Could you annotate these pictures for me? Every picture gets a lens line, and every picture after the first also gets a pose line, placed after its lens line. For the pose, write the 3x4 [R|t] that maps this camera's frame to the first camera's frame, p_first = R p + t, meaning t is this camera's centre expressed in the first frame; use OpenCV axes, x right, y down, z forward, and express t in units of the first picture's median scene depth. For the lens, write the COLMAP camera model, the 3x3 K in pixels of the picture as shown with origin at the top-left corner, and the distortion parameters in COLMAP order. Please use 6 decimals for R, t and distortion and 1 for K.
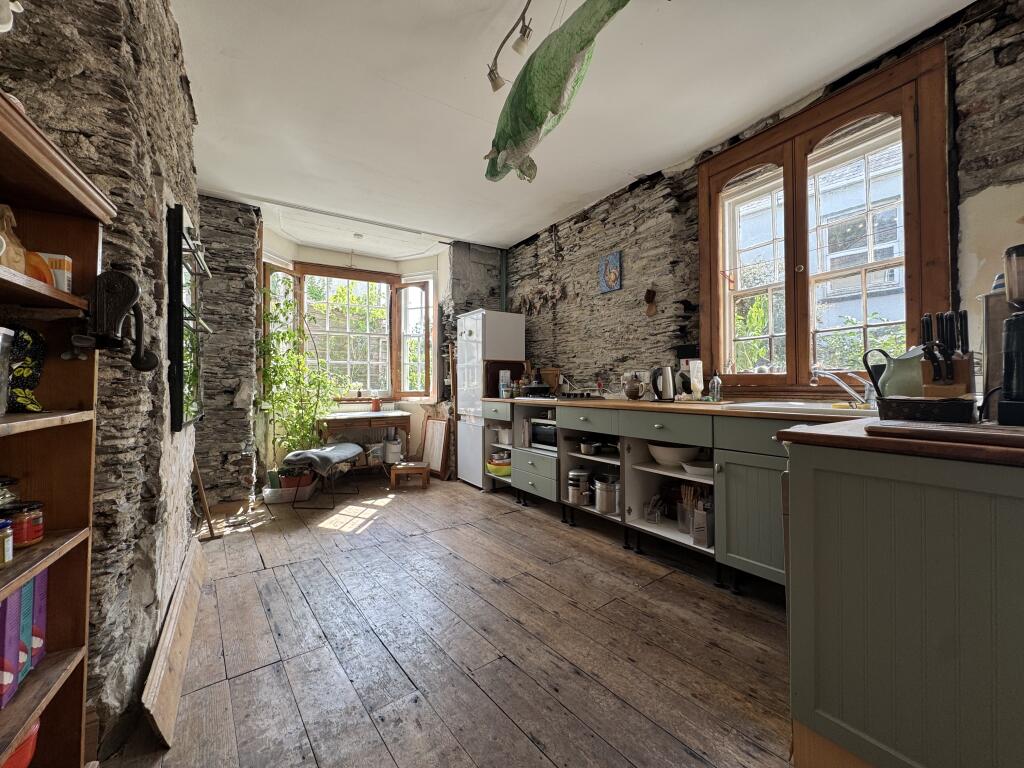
lens RADIAL K [[414.1, 0, 512.3], [0, 414.1, 378.3], [0, 0, 1]] dist [0.000214, -0.000051]
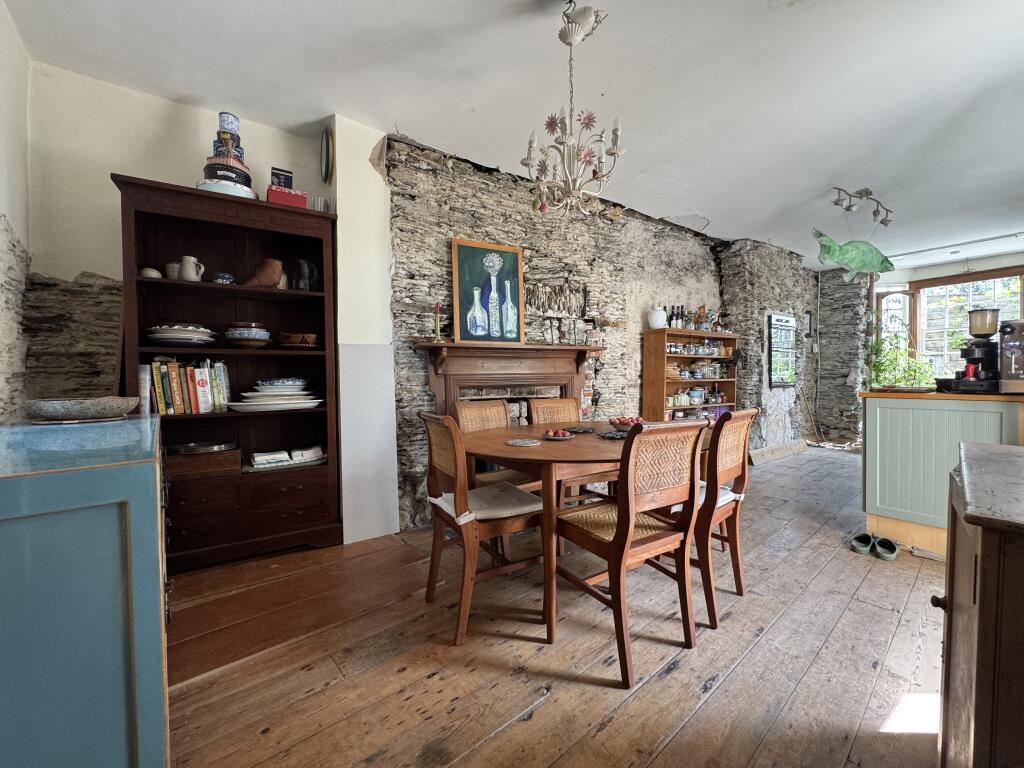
lens RADIAL K [[414.1, 0, 512.5], [0, 414.1, 382.8], [0, 0, 1]] dist [0.000214, -0.000051]
pose [[0.053044, 0.018708, -0.998417, 1.006686], [0.016889, 0.999665, 0.019628, 0.001779], [0.998449, -0.017903, 0.052710, -0.508368]]
